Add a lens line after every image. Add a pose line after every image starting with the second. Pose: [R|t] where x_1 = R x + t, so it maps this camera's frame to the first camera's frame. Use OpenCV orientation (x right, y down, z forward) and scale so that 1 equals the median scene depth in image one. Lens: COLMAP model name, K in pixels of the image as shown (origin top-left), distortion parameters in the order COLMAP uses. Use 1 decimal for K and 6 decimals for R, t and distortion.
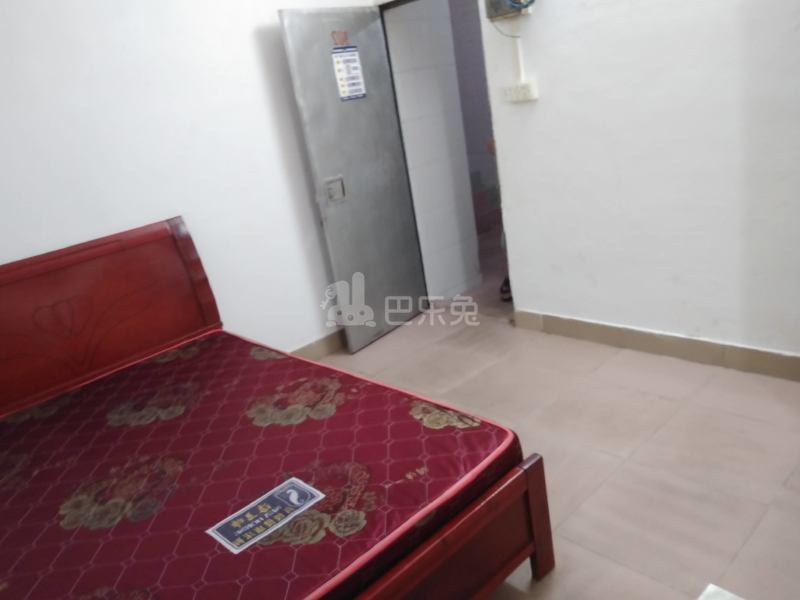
lens RADIAL K [[615.0, 0, 381.7], [0, 615.0, 298.8], [0, 0, 1]] dist [-0.005919, -0.008555]
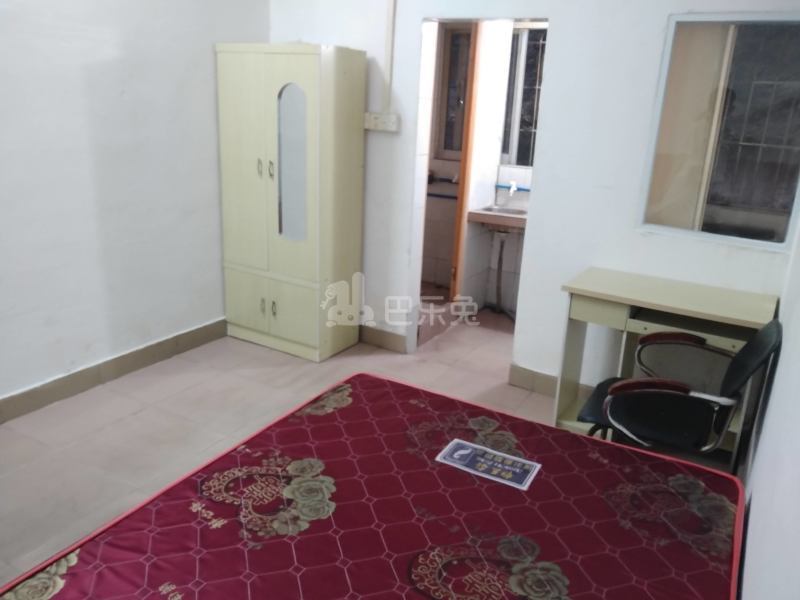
lens RADIAL K [[615.0, 0, 381.7], [0, 615.0, 298.8], [0, 0, 1]] dist [-0.005919, -0.008555]
pose [[-0.250357, -0.161362, 0.954612, -1.007939], [0.313908, 0.919216, 0.237705, -0.224357], [-0.915851, 0.359171, -0.179479, 1.096580]]
